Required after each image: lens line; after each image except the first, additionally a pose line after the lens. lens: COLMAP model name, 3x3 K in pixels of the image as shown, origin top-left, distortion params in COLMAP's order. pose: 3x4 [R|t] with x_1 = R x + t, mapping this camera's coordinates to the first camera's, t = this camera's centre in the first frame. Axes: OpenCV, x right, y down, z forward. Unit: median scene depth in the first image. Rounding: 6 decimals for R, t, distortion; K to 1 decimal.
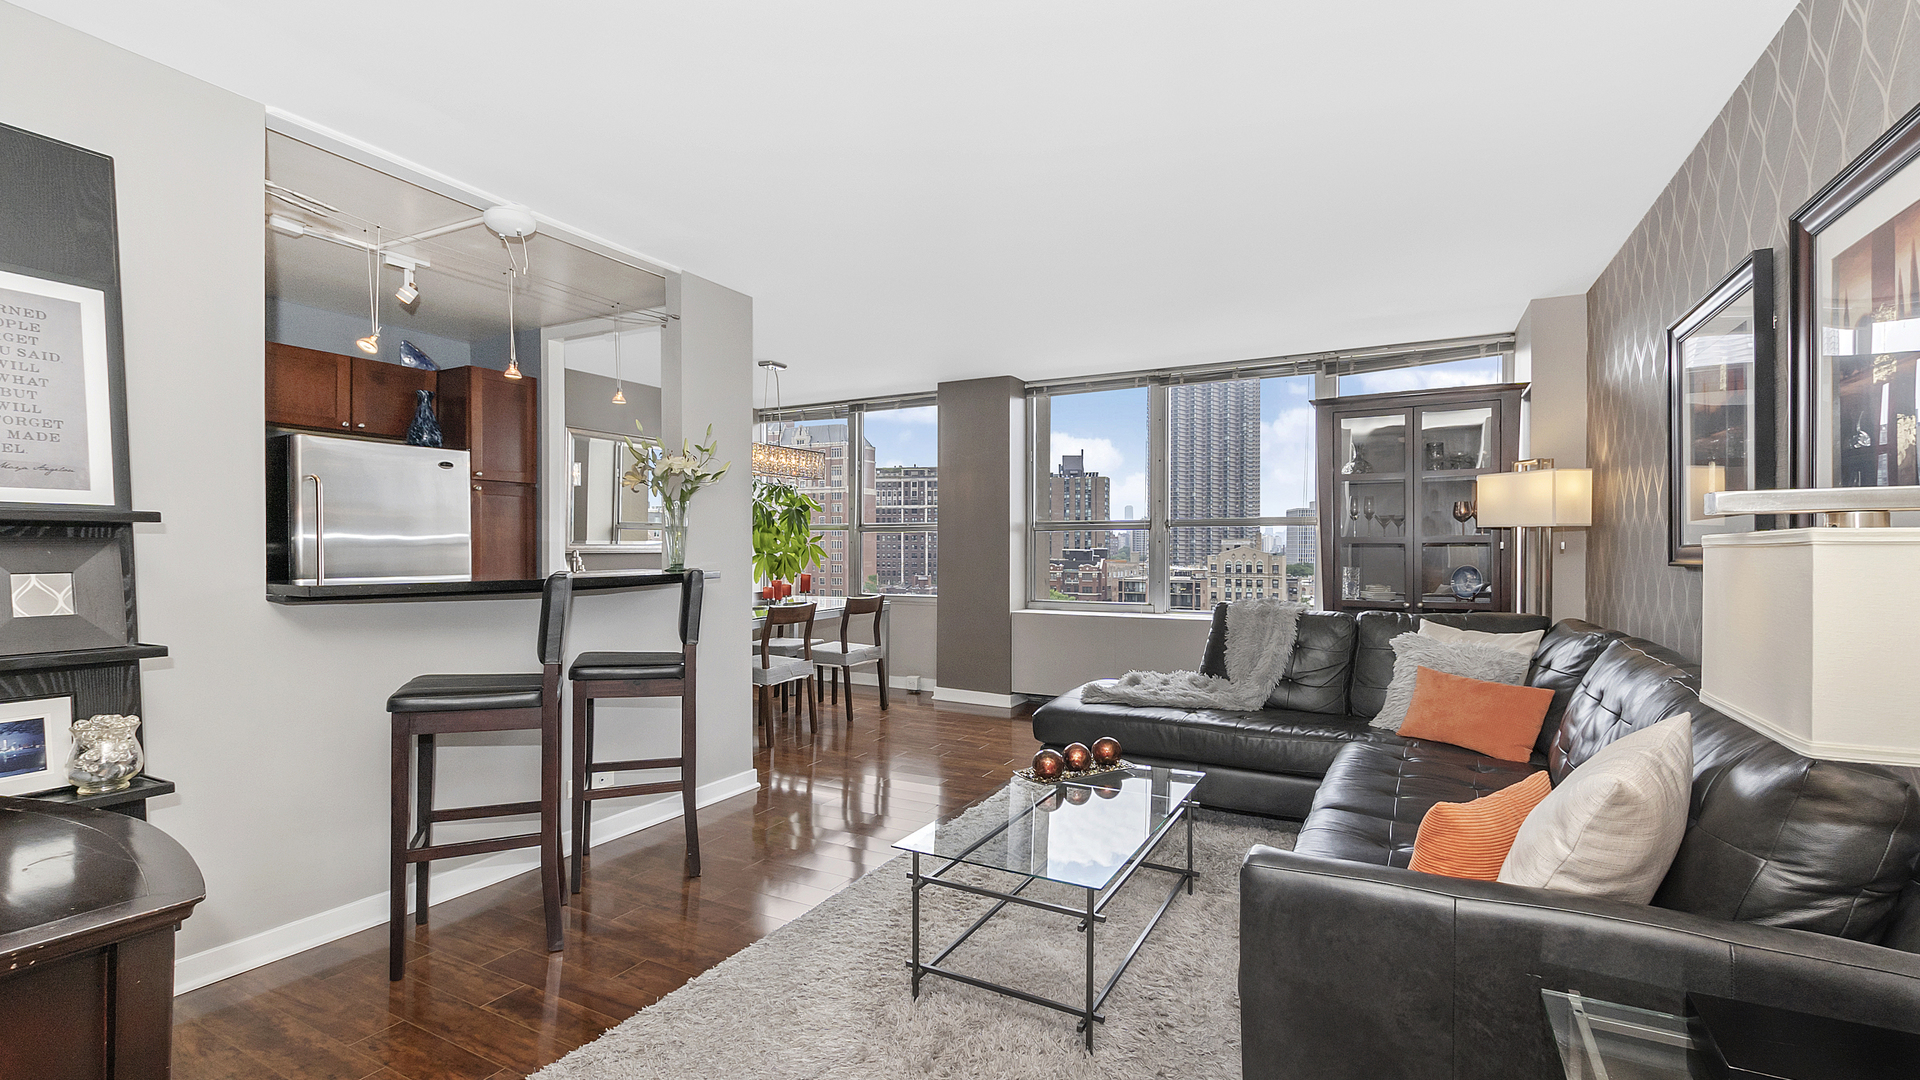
lens RADIAL K [[849.9, 0, 979.3], [0, 849.9, 540.9], [0, 0, 1]] dist [0.004657, 0.000377]
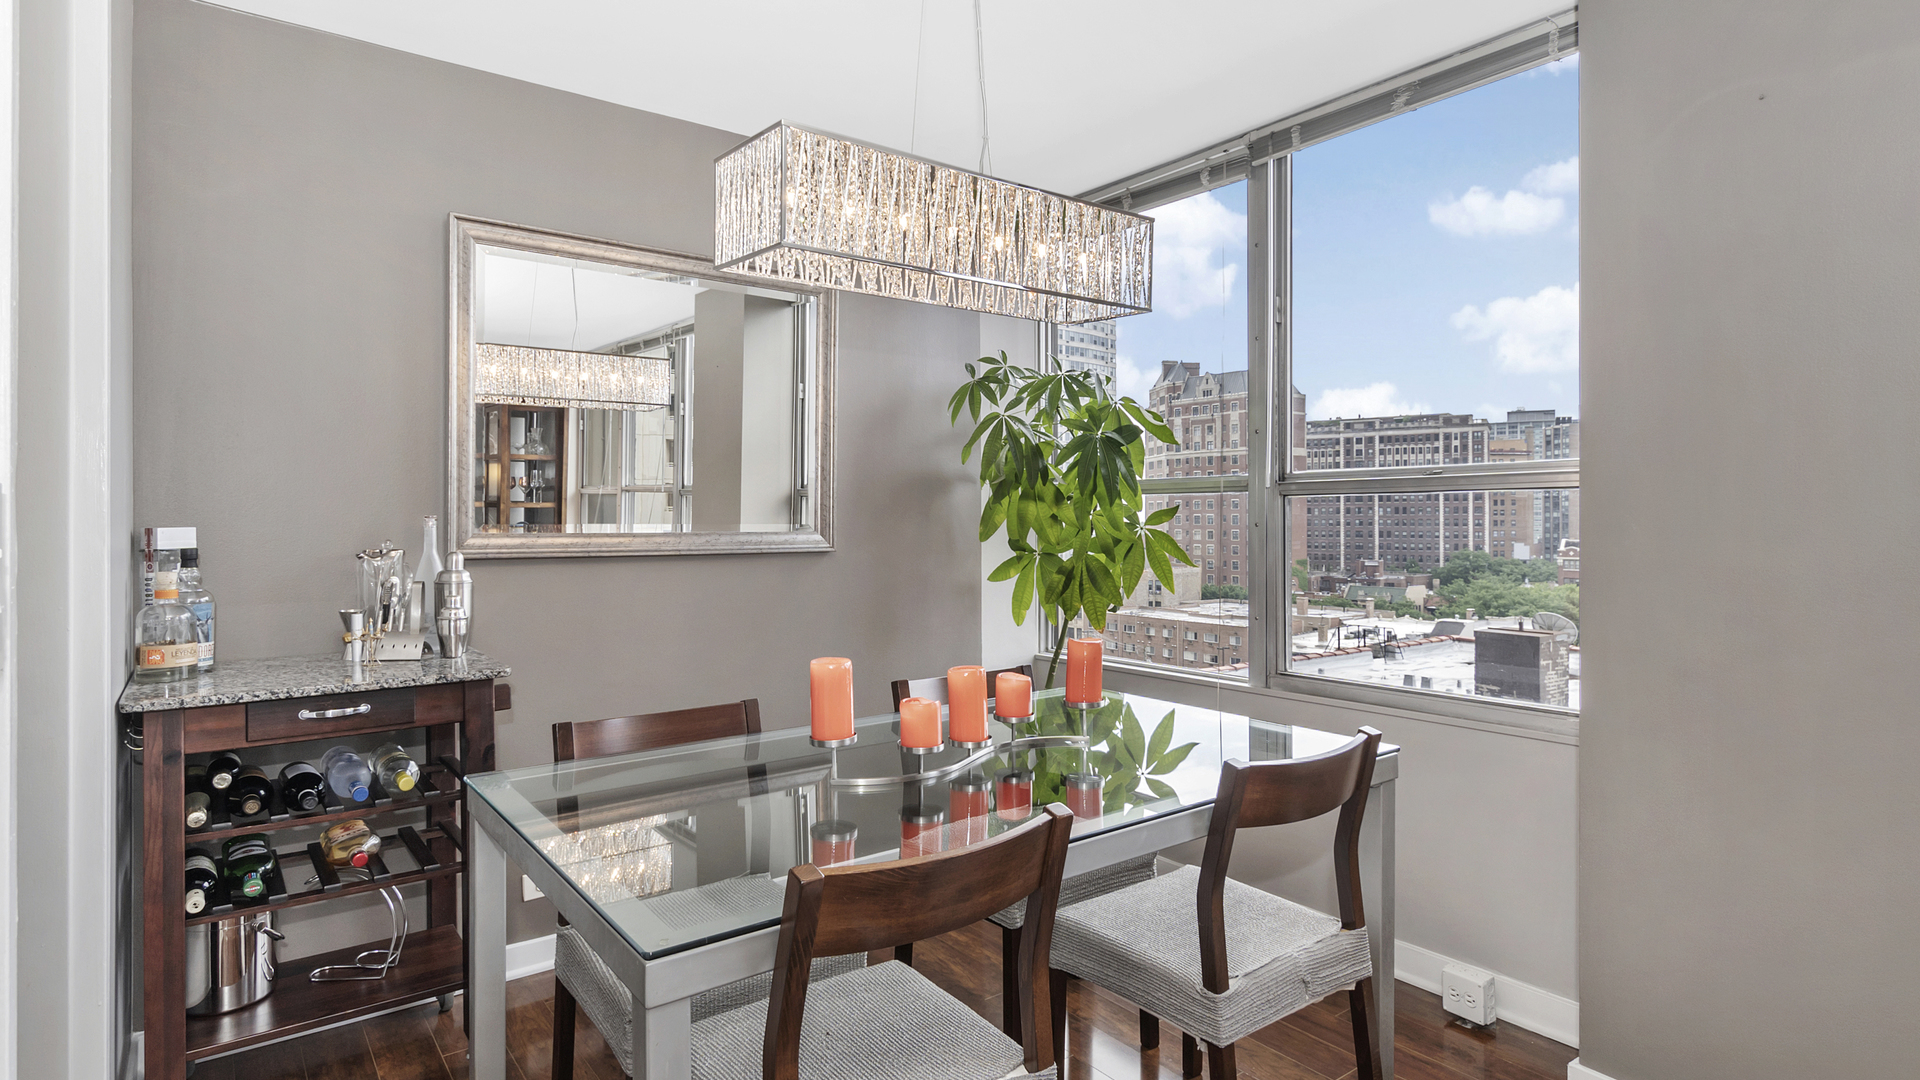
lens RADIAL K [[1035.0, 0, 952.5], [0, 1035.0, 523.6], [0, 0, 1]] dist [0.003645, 0.000107]
pose [[0.900491, -0.001233, -0.434872, -0.076880], [0.004608, 0.999967, 0.006705, -0.002302], [0.434850, -0.008041, 0.900467, 0.557919]]
